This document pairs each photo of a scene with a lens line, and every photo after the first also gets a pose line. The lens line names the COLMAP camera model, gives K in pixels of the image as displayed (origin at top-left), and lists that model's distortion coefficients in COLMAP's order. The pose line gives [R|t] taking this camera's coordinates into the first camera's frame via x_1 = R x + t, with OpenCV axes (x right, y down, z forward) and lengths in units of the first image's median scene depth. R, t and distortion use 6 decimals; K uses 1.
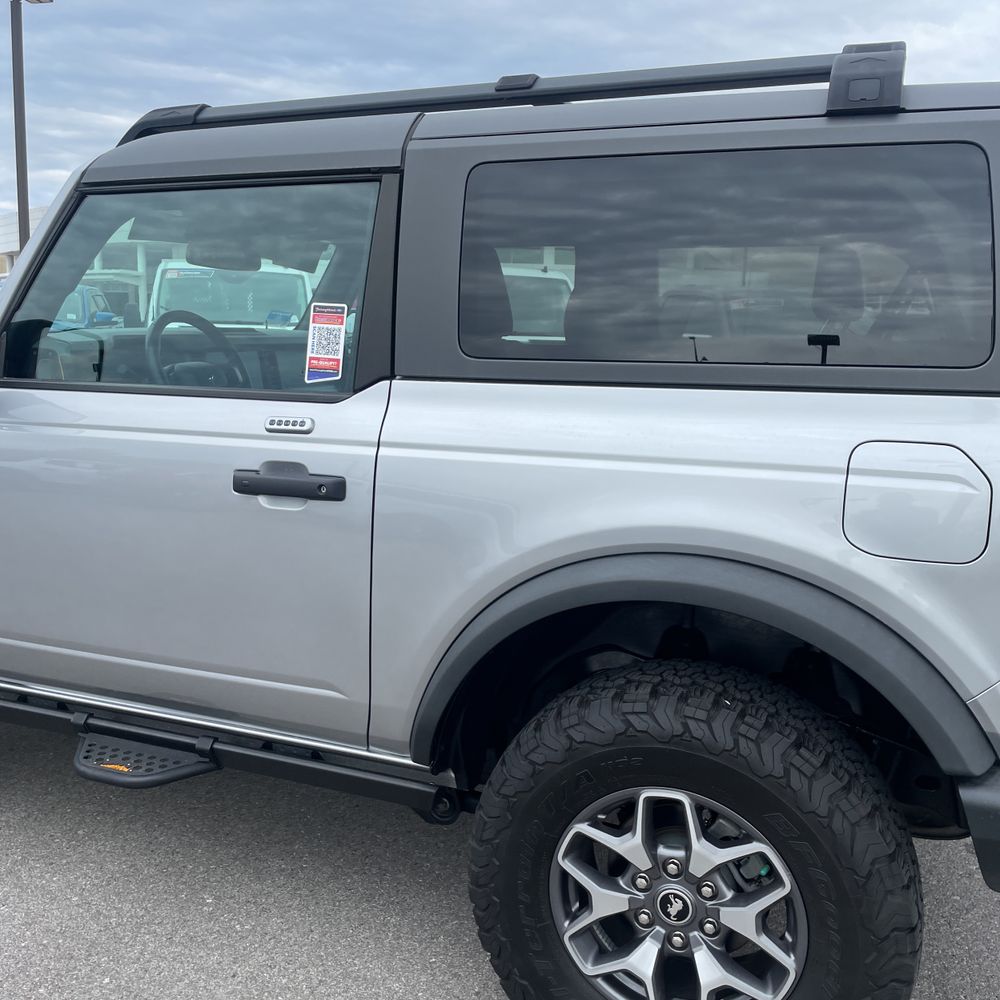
lens RADIAL K [[1000.5, 0, 493.6], [0, 1000.5, 504.7], [0, 0, 1]] dist [0.092747, -0.138634]
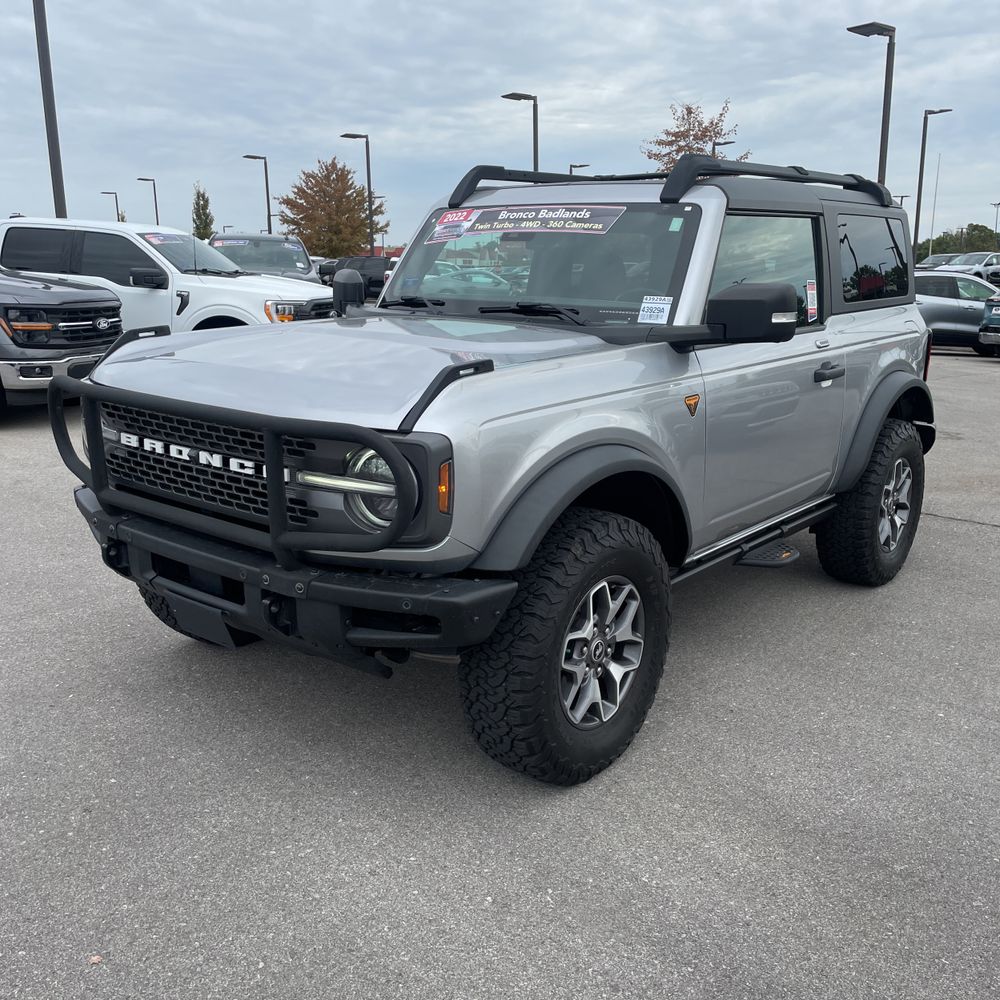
lens RADIAL K [[1002.6, 0, 494.0], [0, 1002.6, 498.7], [0, 0, 1]] dist [0.083588, -0.110779]
pose [[0.305821, -0.240304, 0.921264, -2.484633], [0.161262, 0.966717, 0.198627, -0.305376], [-0.938333, 0.087821, 0.334394, 1.047804]]
